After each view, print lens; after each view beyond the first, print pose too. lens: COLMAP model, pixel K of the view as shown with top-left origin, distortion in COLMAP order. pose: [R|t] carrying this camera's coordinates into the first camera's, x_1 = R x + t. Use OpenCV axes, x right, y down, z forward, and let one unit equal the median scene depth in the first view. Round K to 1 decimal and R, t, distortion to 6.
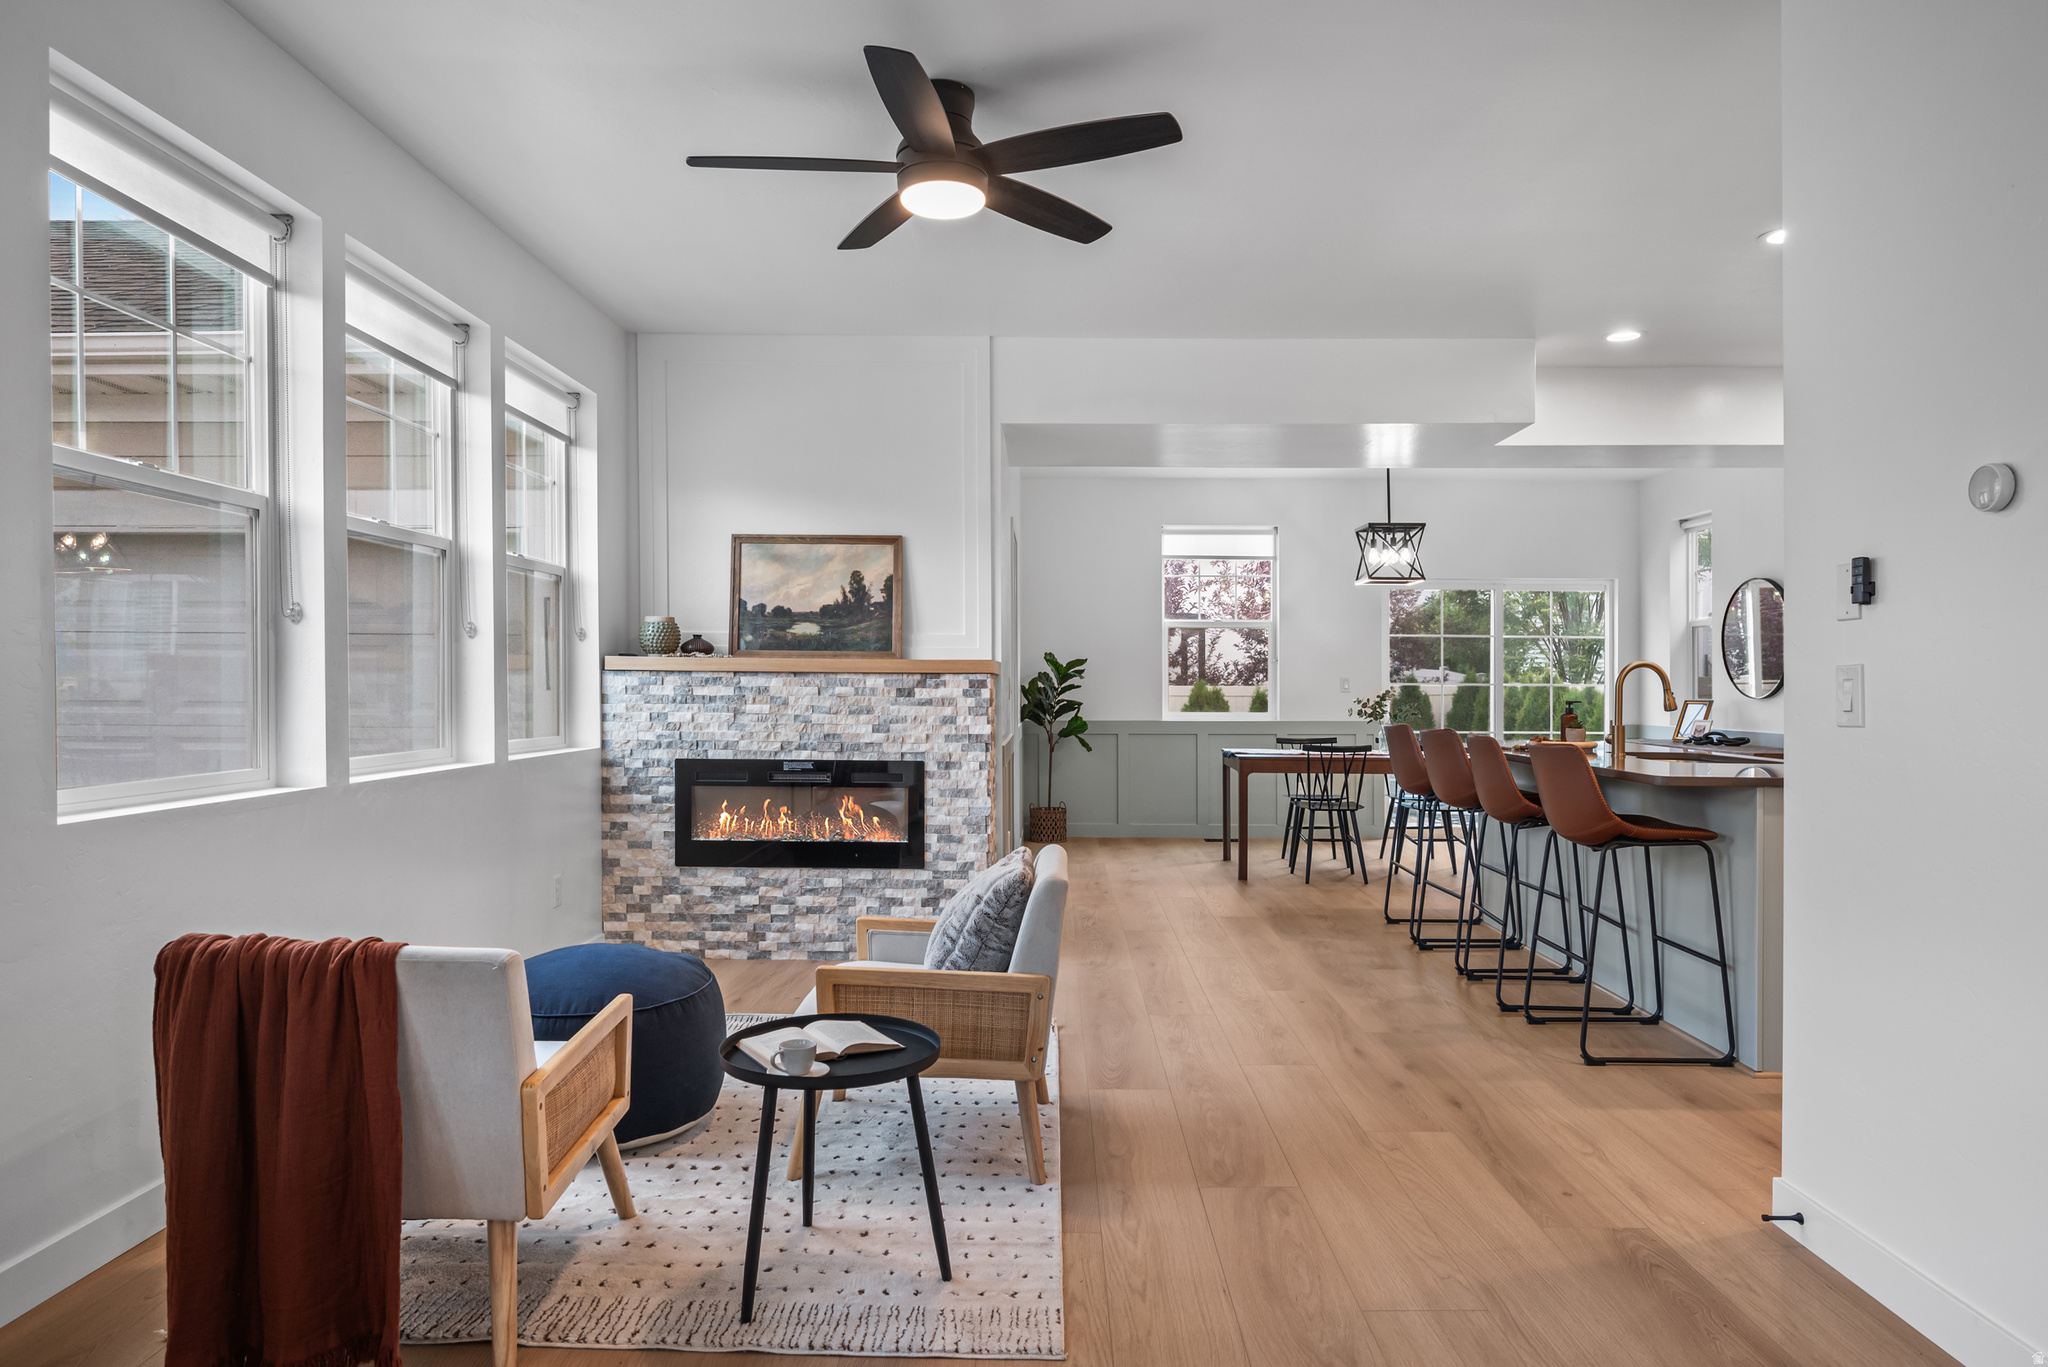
lens RADIAL K [[1232.3, 0, 1034.4], [0, 1232.3, 679.3], [0, 0, 1]] dist [-0.018048, -0.000312]
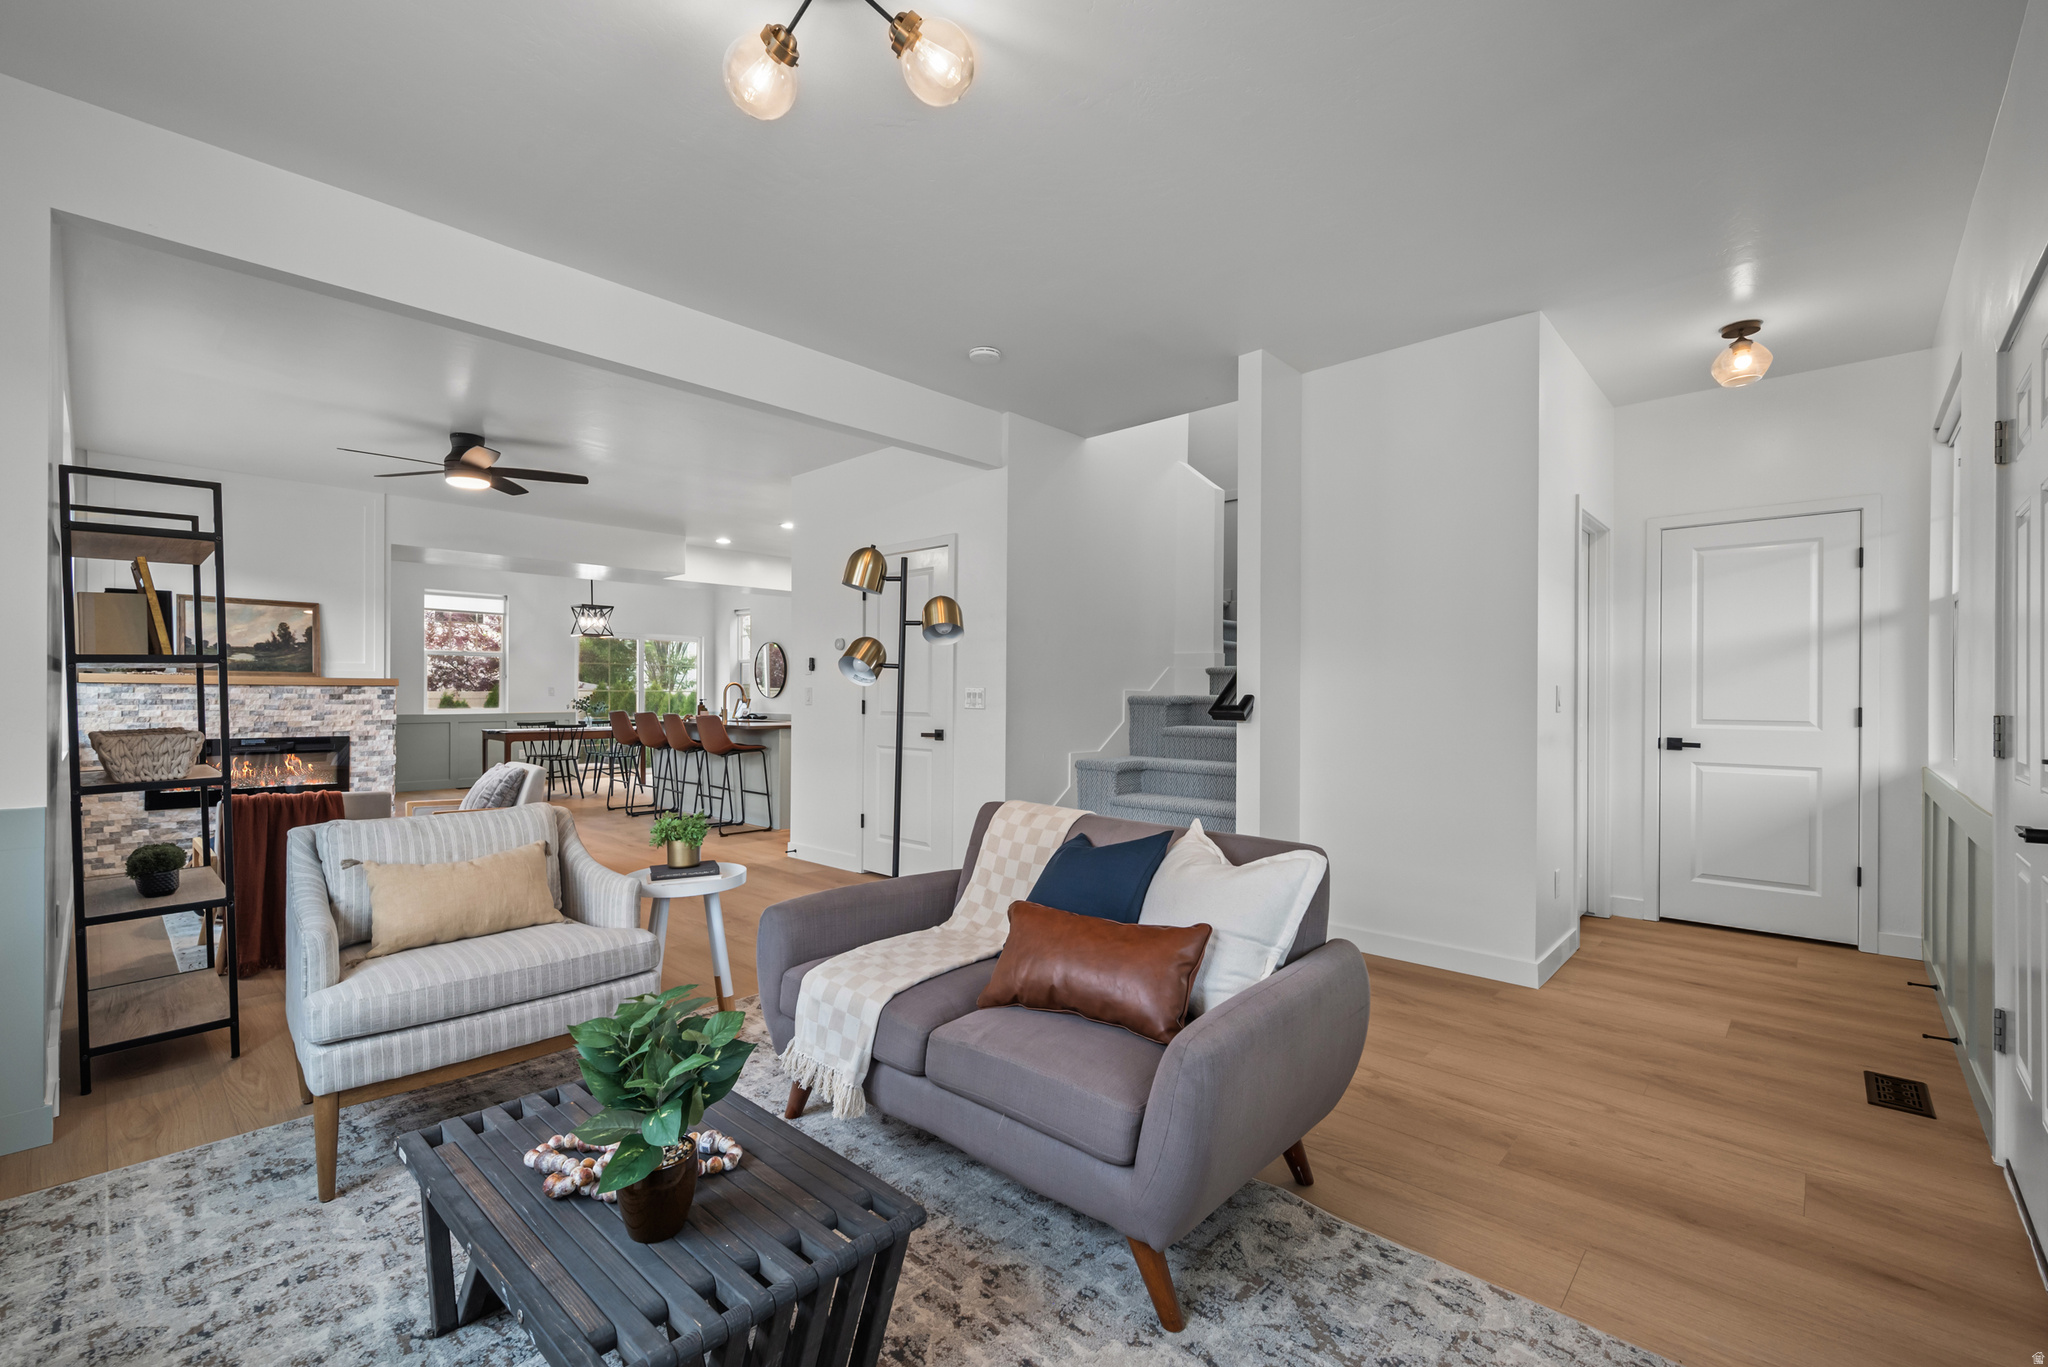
lens RADIAL K [[850.5, 0, 1038.1], [0, 850.5, 690.2], [0, 0, 1]] dist [-0.005418, 0.001957]
pose [[0.658227, 0.001658, 0.752818, -0.351927], [-0.005493, 0.999982, 0.002600, -0.007082], [-0.752800, -0.005846, 0.658224, -0.526908]]
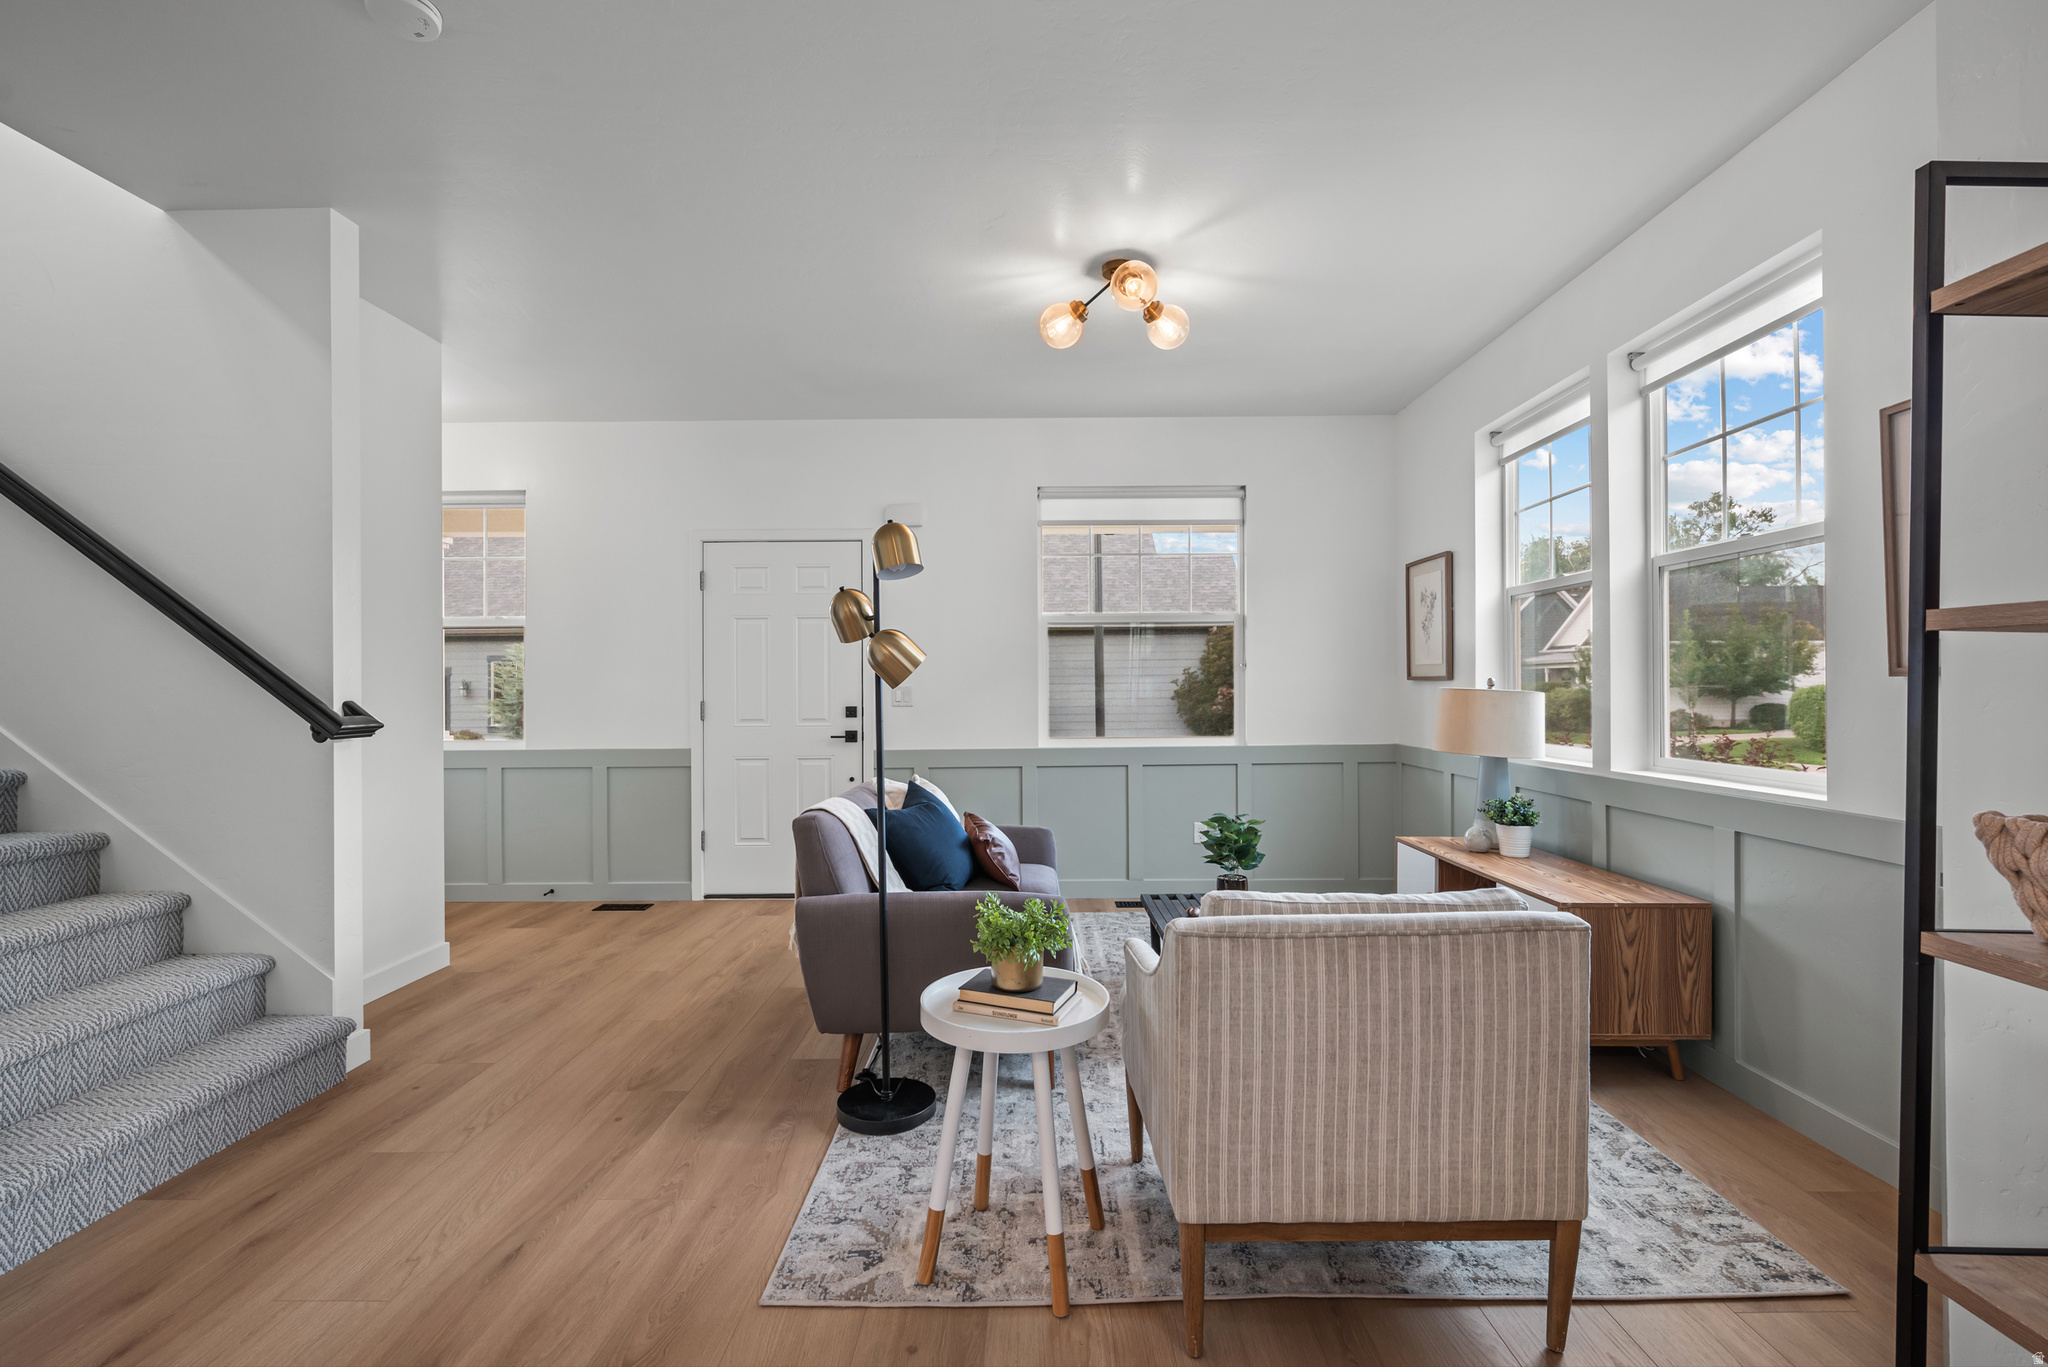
lens RADIAL K [[910.9, 0, 1029.1], [0, 910.9, 676.6], [0, 0, 1]] dist [-0.004087, -0.000789]
pose [[-0.999989, 0.004624, 0.000271, -0.085512], [0.004620, 0.999896, -0.013657, -0.004811], [-0.000334, -0.013656, -0.999907, 0.394546]]
